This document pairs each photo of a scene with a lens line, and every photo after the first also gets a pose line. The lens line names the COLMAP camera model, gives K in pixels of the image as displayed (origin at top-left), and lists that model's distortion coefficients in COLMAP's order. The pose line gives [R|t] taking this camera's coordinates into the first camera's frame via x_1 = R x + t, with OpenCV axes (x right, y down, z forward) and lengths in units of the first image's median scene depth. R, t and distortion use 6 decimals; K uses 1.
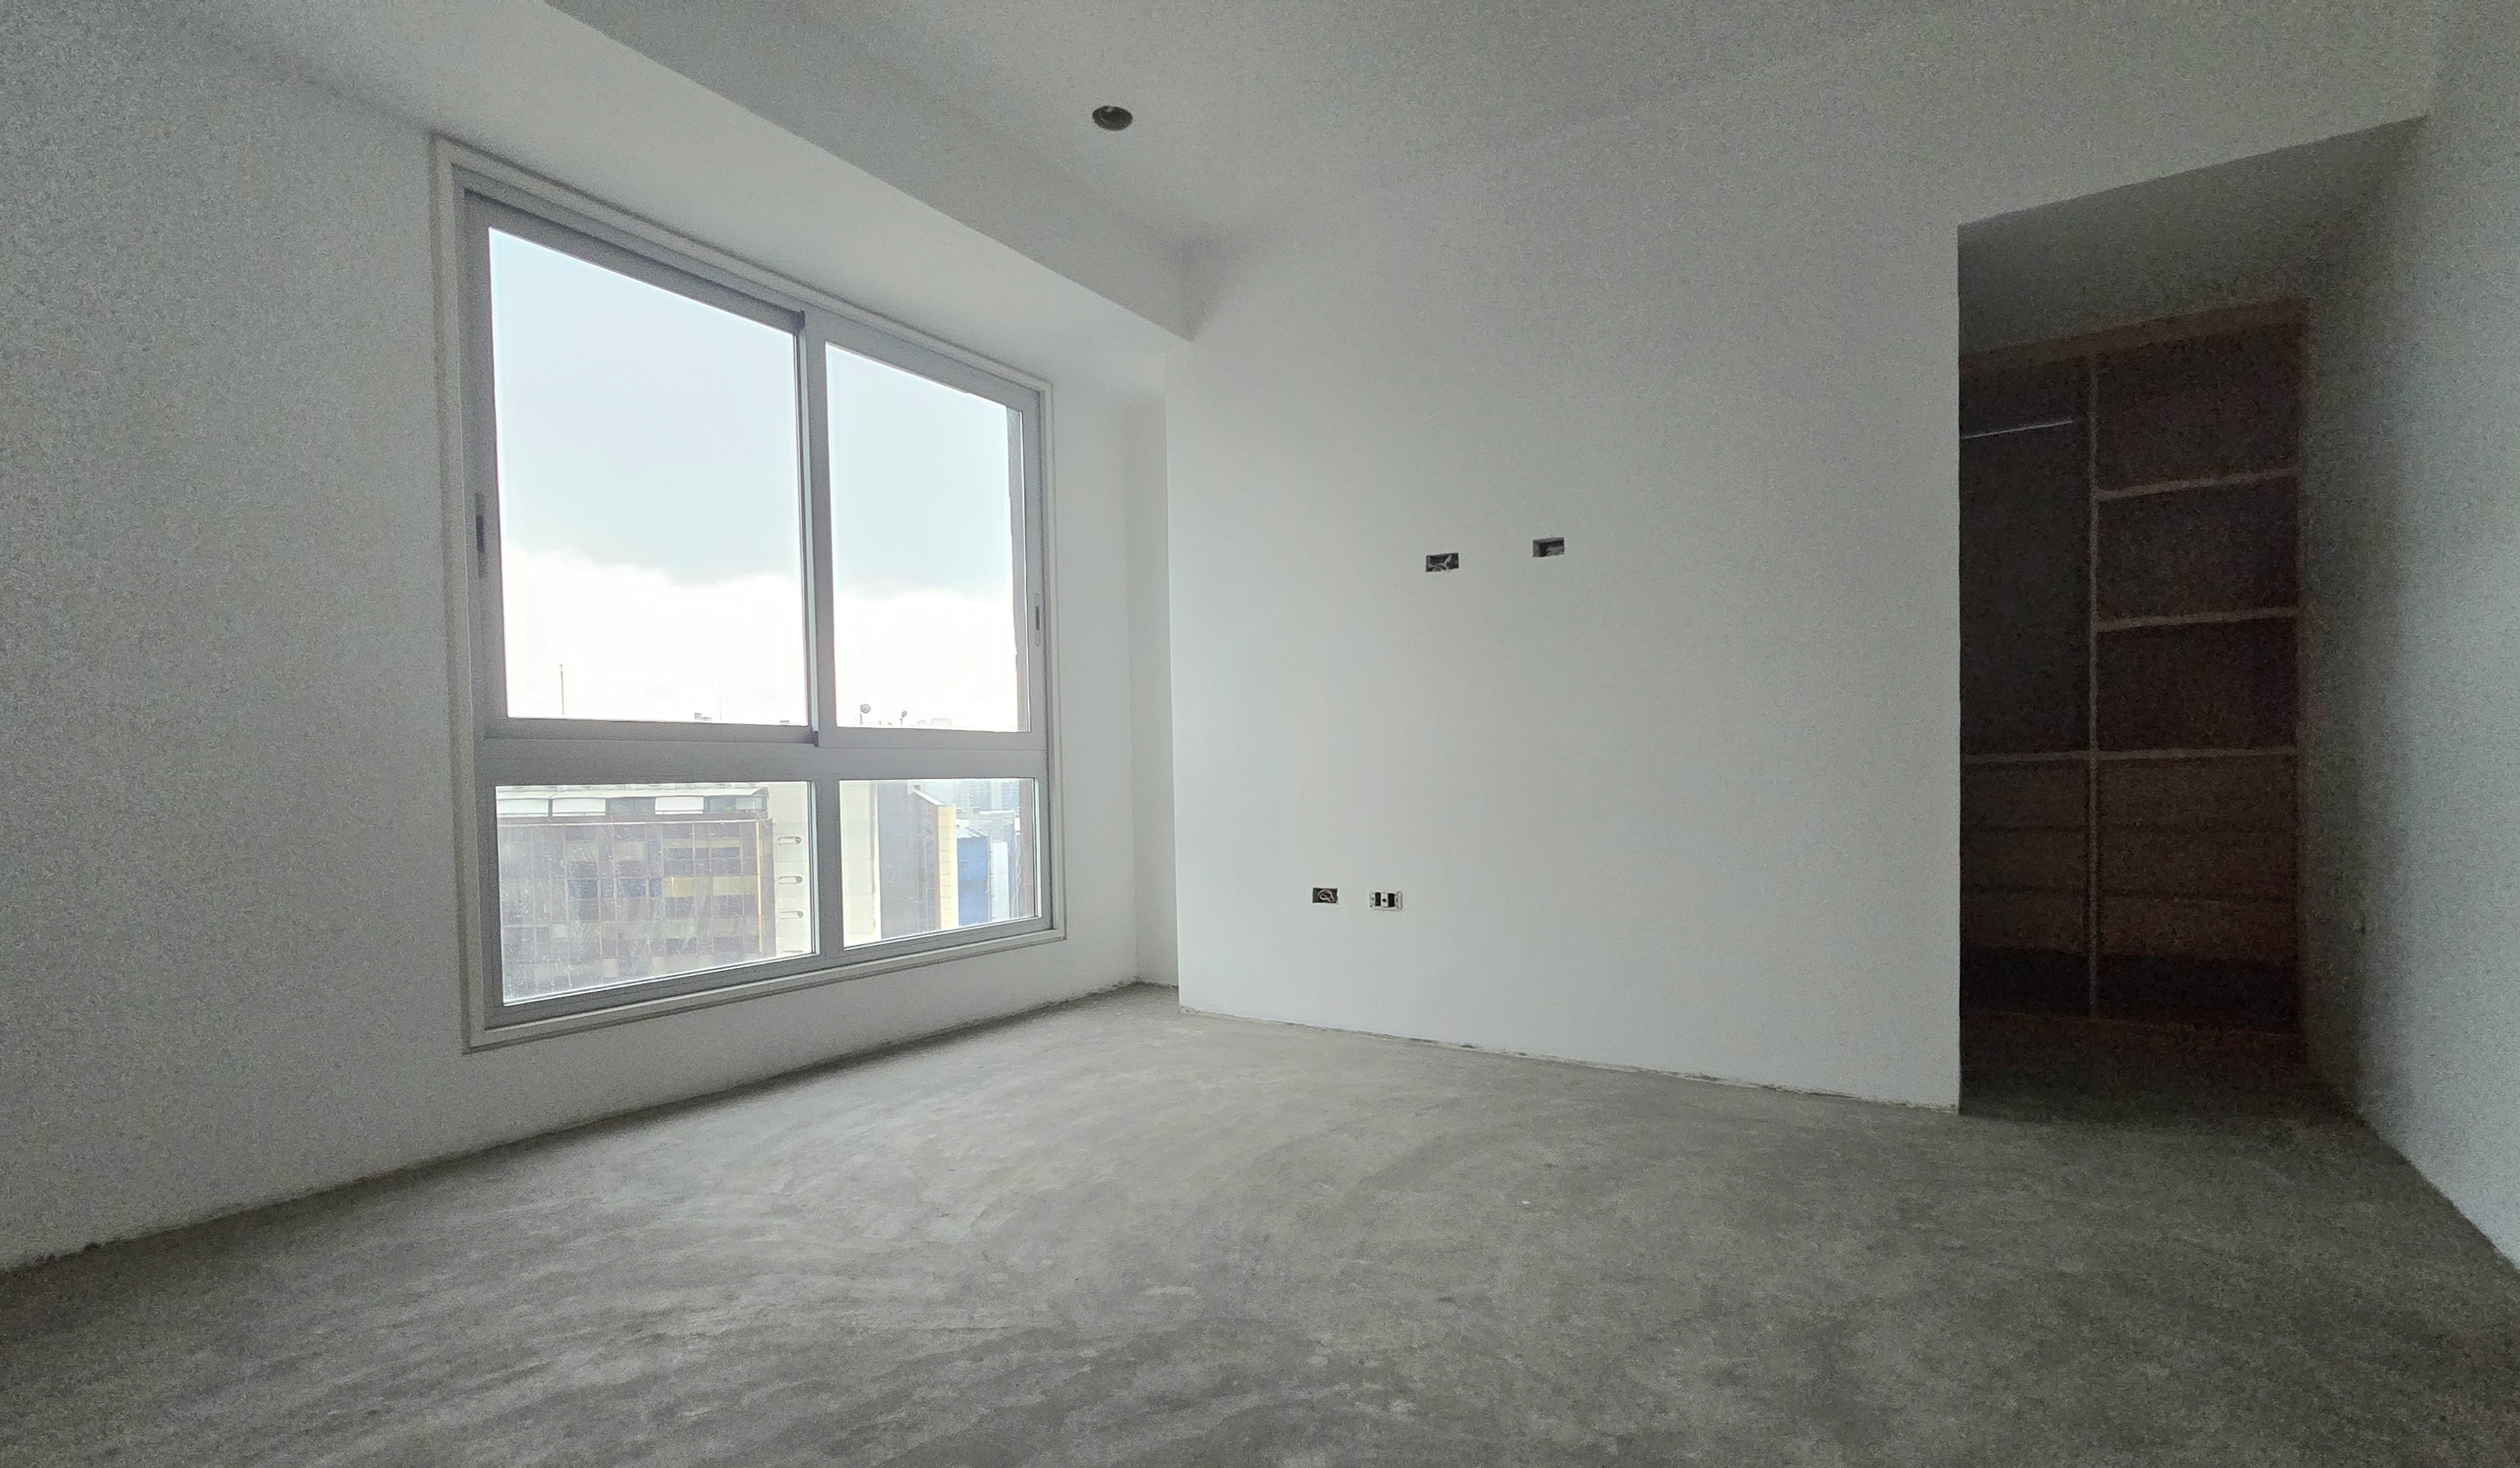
lens RADIAL K [[1079.6, 0, 1368.0], [0, 1079.6, 835.6], [0, 0, 1]] dist [0.000617, 0.000210]
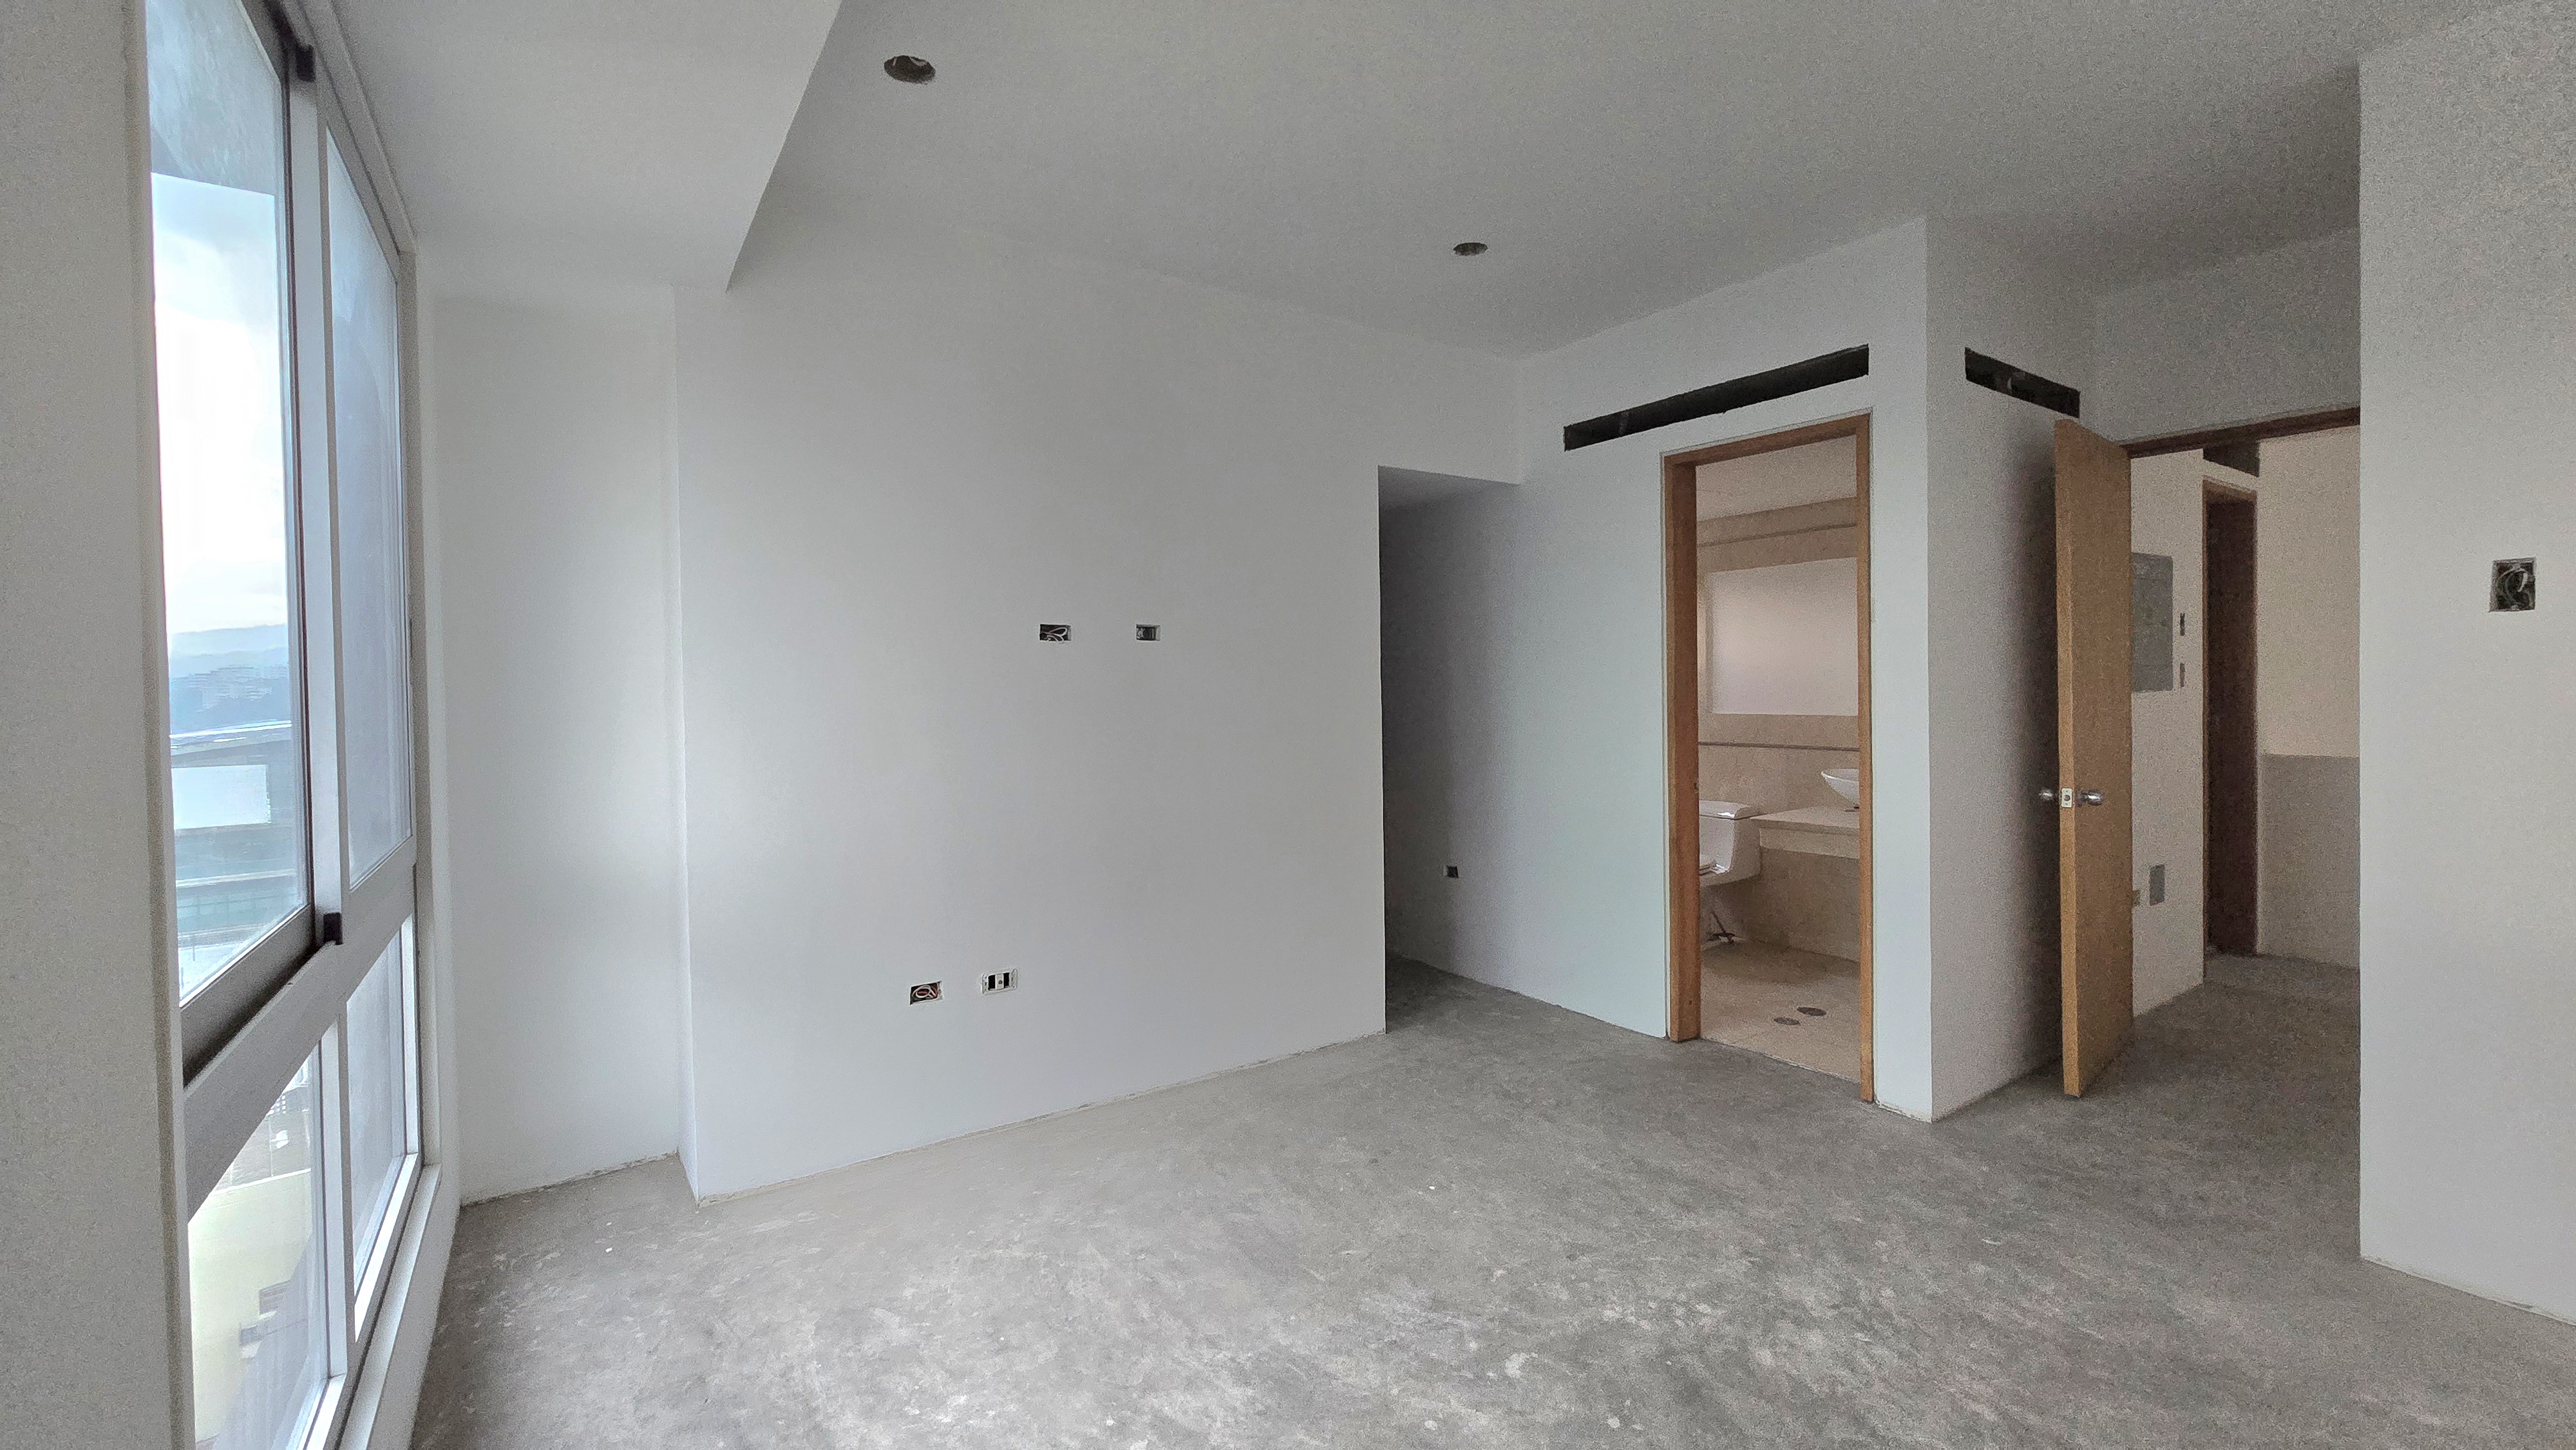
lens RADIAL K [[1037.9, 0, 1288.0], [0, 1037.9, 725.0], [0, 0, 1]] dist [0.000467, -0.000036]
pose [[0.427541, -0.012938, 0.903903, -0.777600], [0.046926, 0.998867, -0.007898, -0.162464], [-0.902777, 0.045793, 0.427664, 0.428923]]
